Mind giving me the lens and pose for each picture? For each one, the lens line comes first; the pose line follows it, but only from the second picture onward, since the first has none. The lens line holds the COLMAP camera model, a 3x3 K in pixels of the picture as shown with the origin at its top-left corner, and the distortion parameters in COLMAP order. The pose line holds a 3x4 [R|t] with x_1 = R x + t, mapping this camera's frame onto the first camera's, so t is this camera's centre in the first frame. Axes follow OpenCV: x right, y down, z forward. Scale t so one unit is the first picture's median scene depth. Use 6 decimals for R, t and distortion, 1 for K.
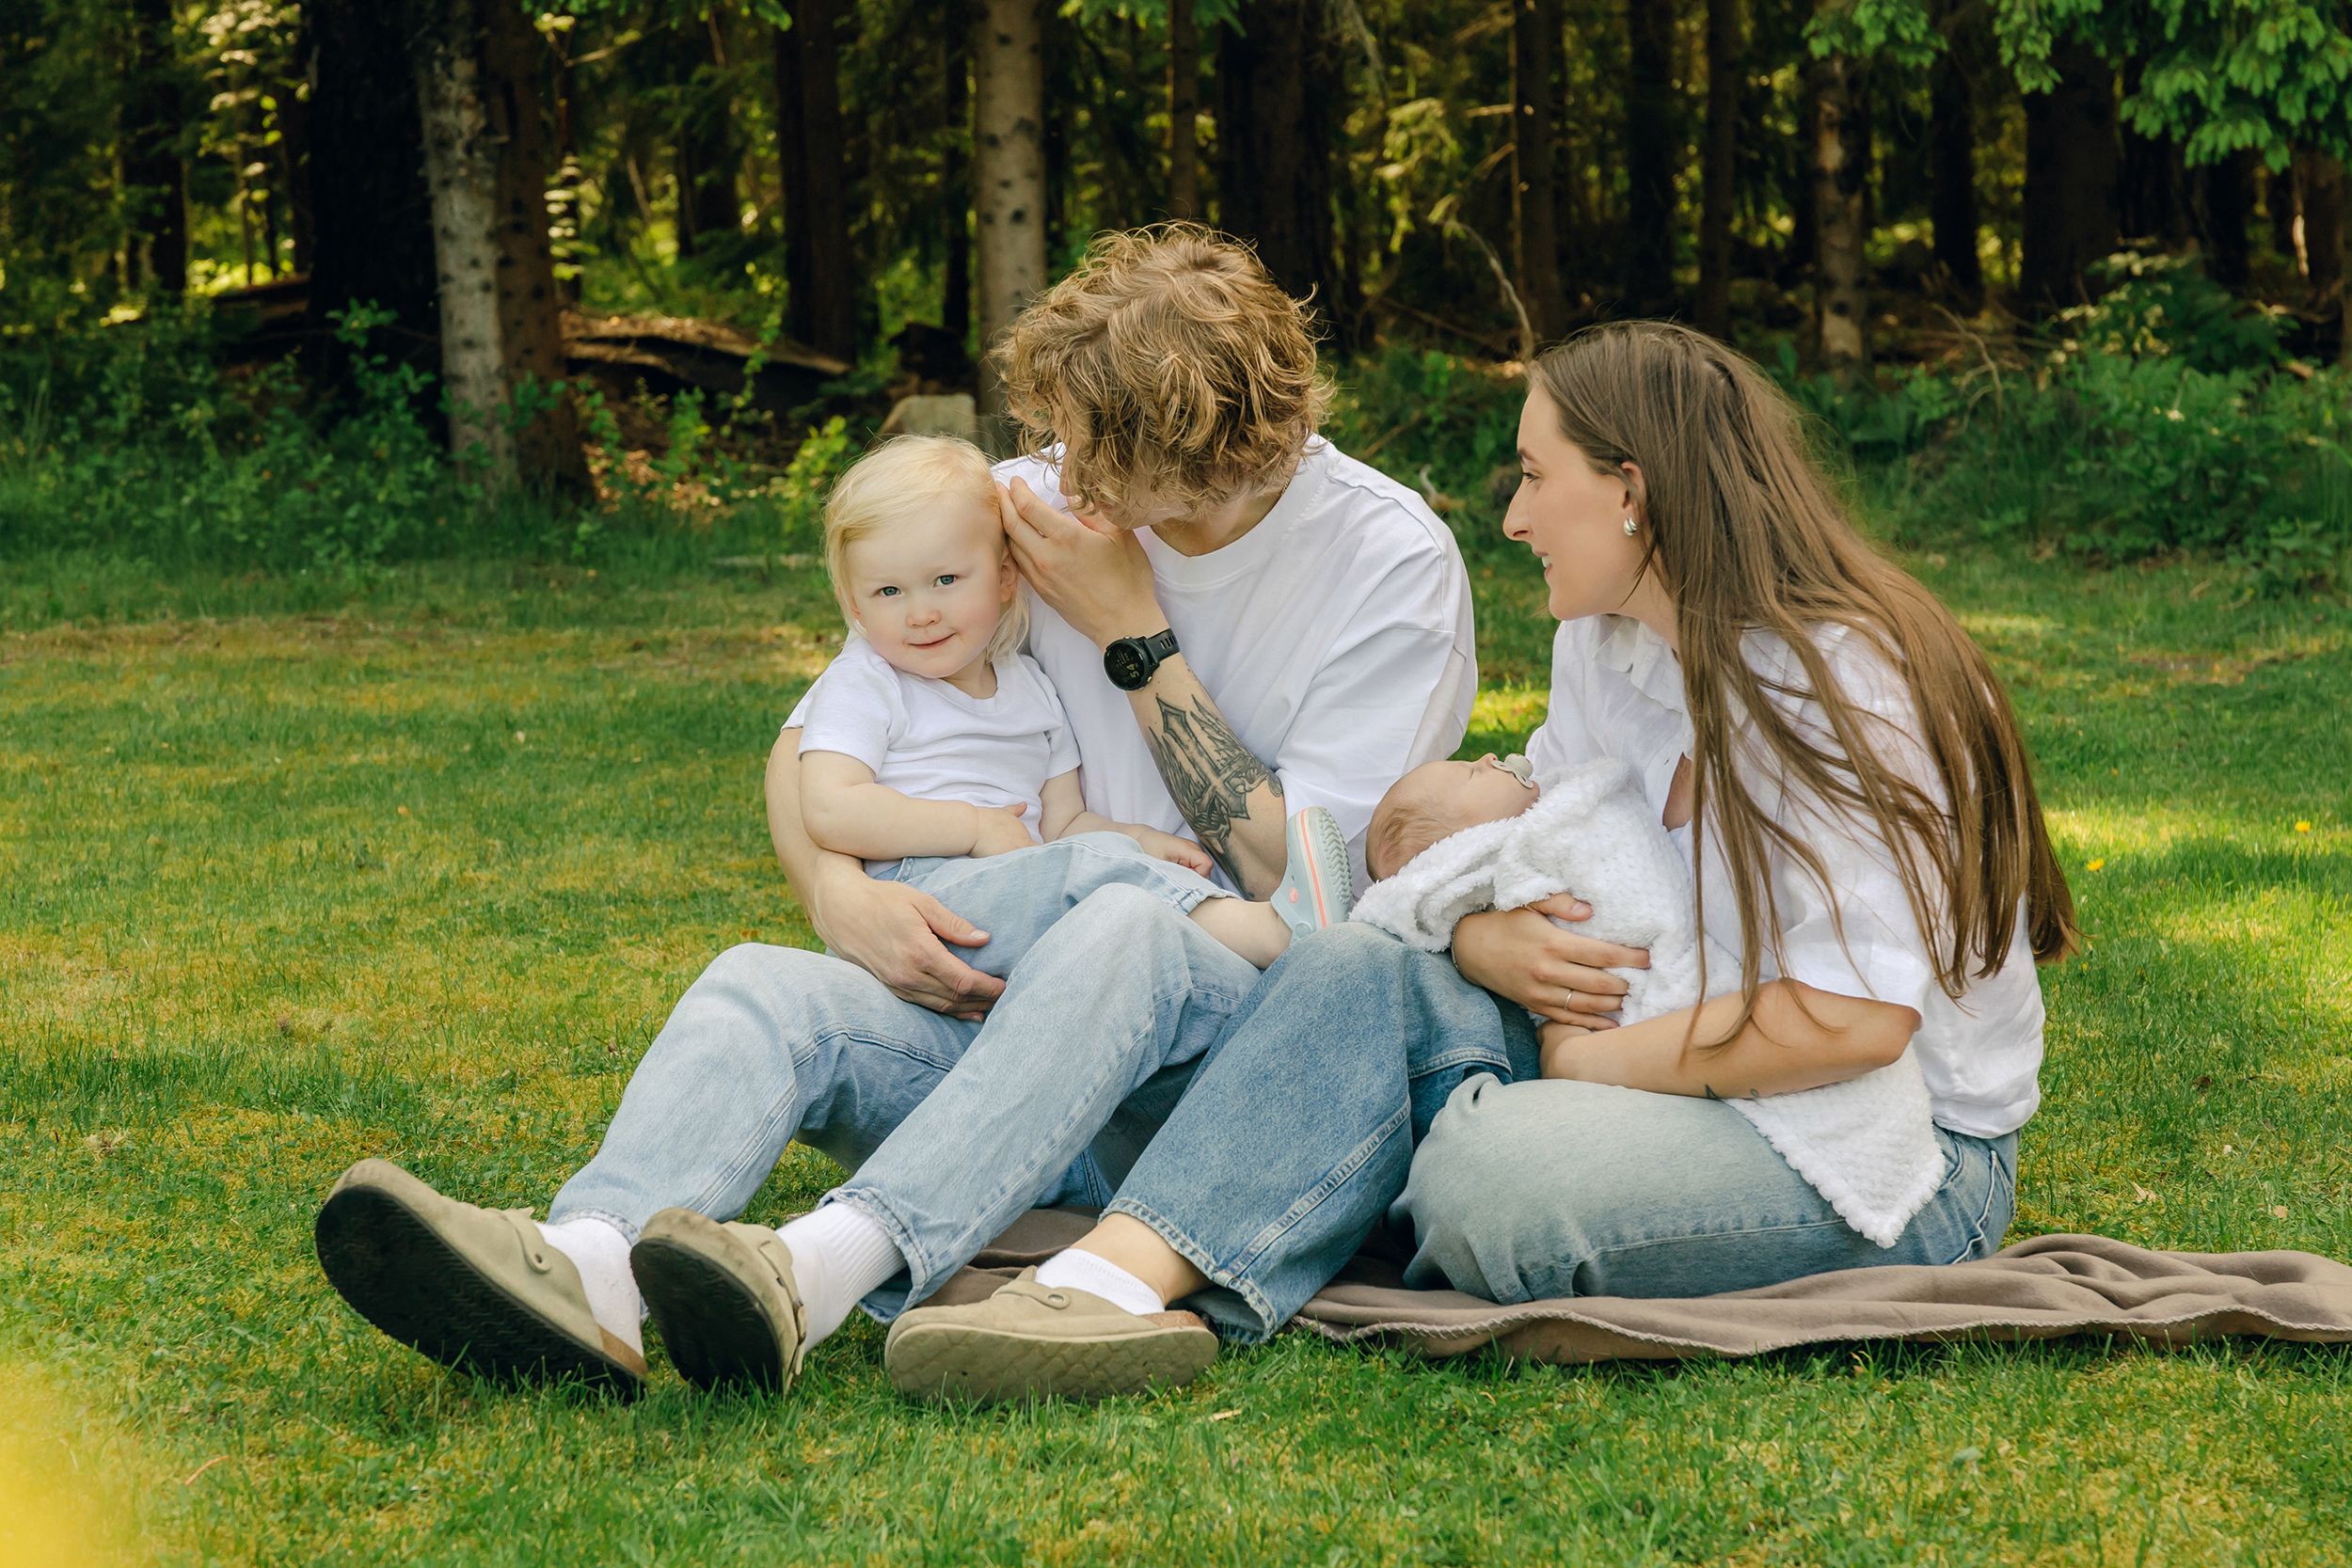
lens RADIAL K [[4859.9, 0, 1176.0], [0, 4859.9, 784.0], [0, 0, 1]] dist [-0.052973, 1.018478]
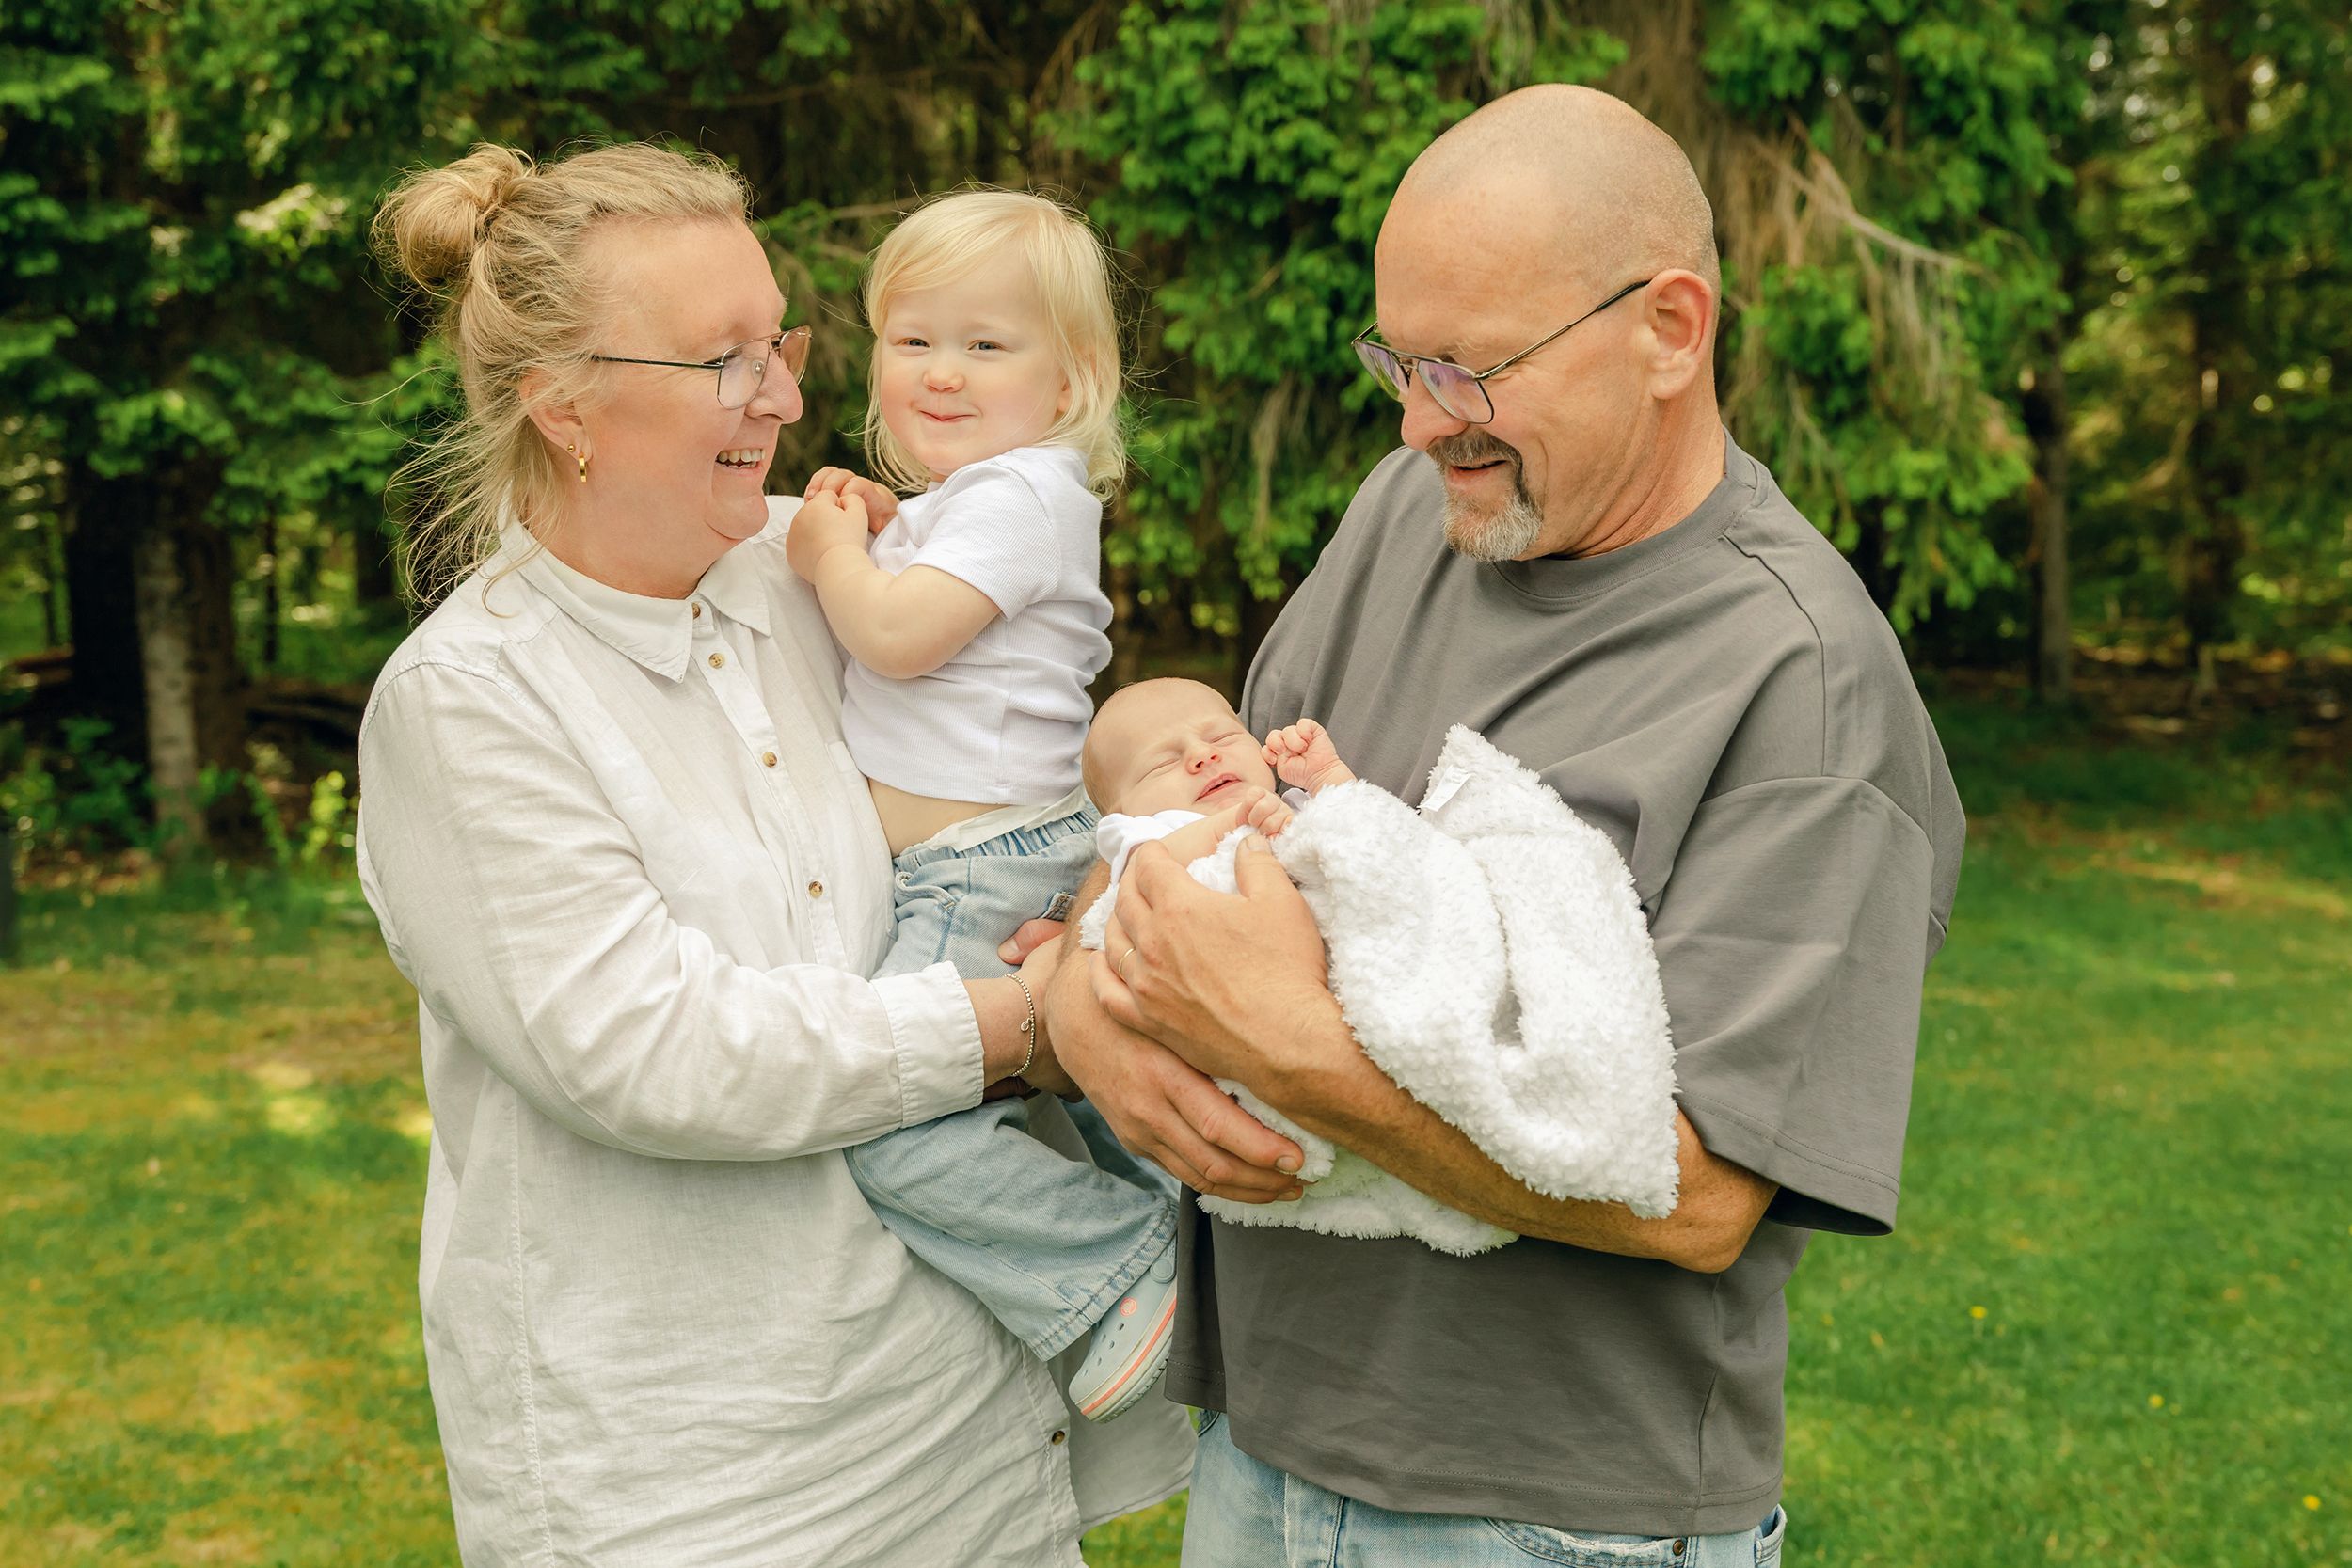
lens RADIAL K [[2935.4, 0, 1164.2], [0, 2935.4, 817.8], [0, 0, 1]] dist [-0.015625, 0.027551]
pose [[0.986753, 0.003740, 0.162184, 0.001867], [-0.001019, 0.999857, -0.016858, -0.060970], [-0.162224, 0.016470, 0.986617, 0.126909]]
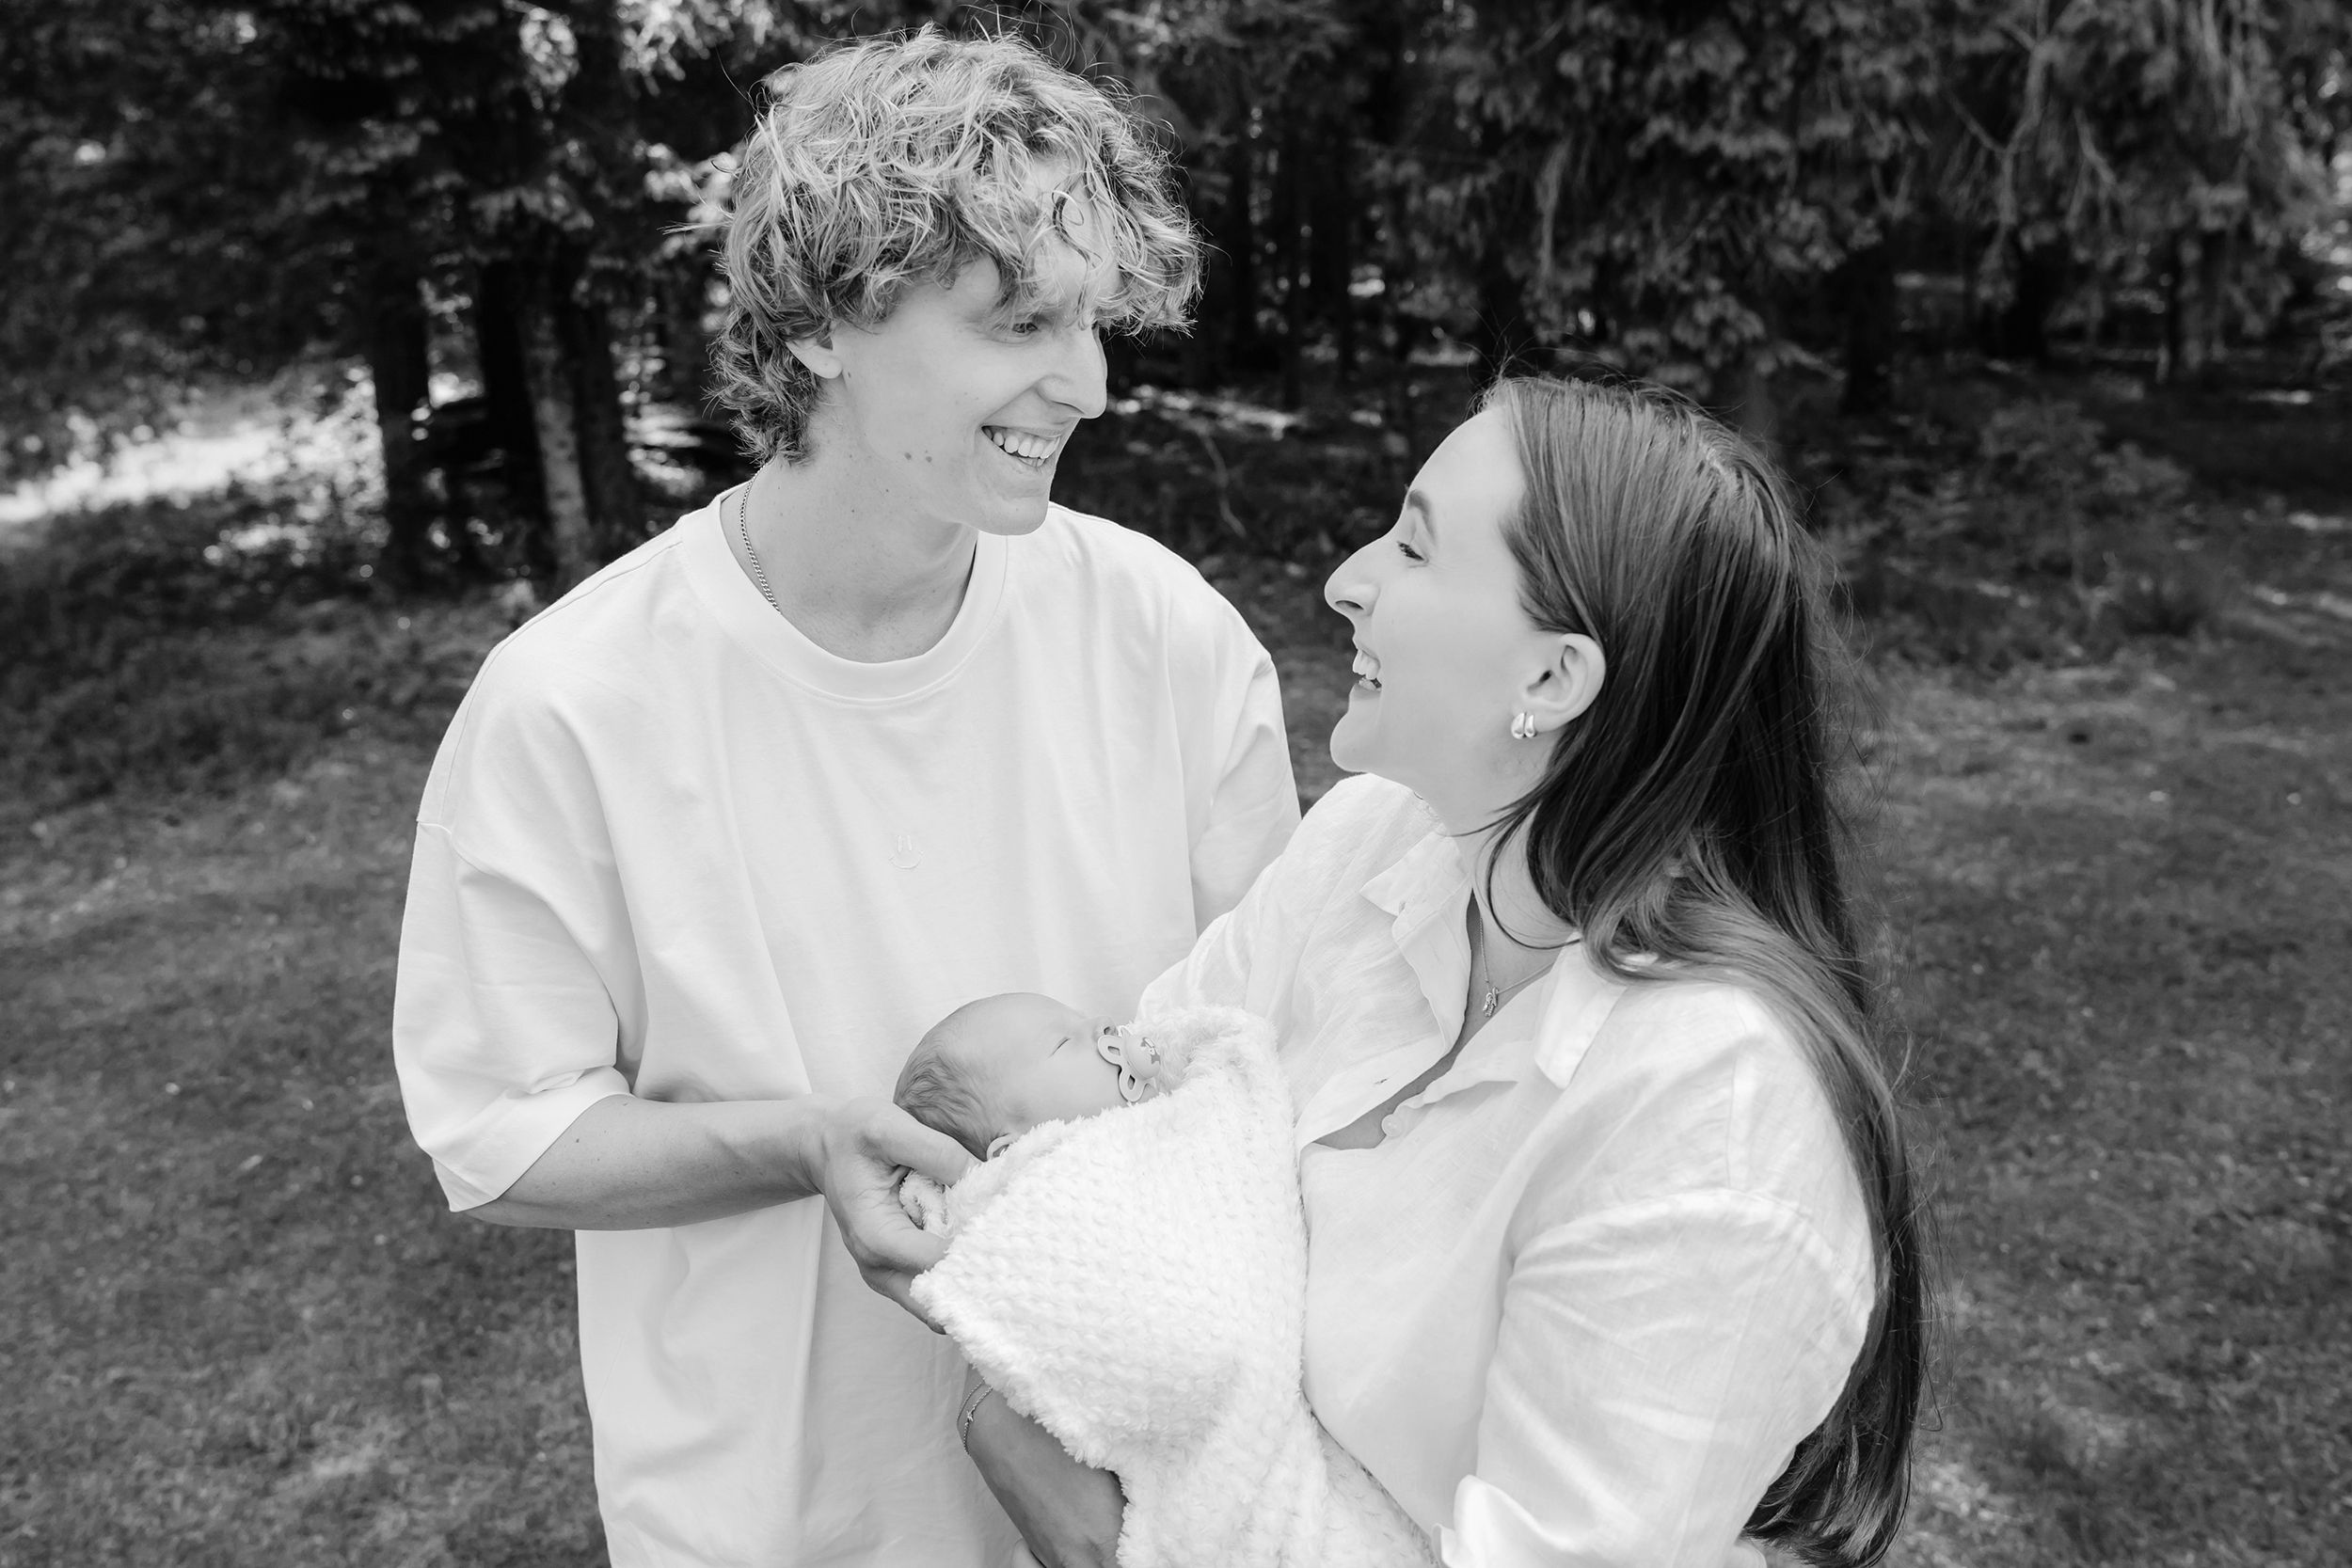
lens RADIAL K [[2208.0, 0, 1176.0], [0, 2208.0, 784.0], [0, 0, 1]] dist [-0.006015, 0.020242]
pose [[0.996556, -0.033355, 0.075920, -0.002956], [0.022876, 0.990591, 0.134932, -0.100908], [-0.079706, -0.132730, 0.987942, 0.286331]]
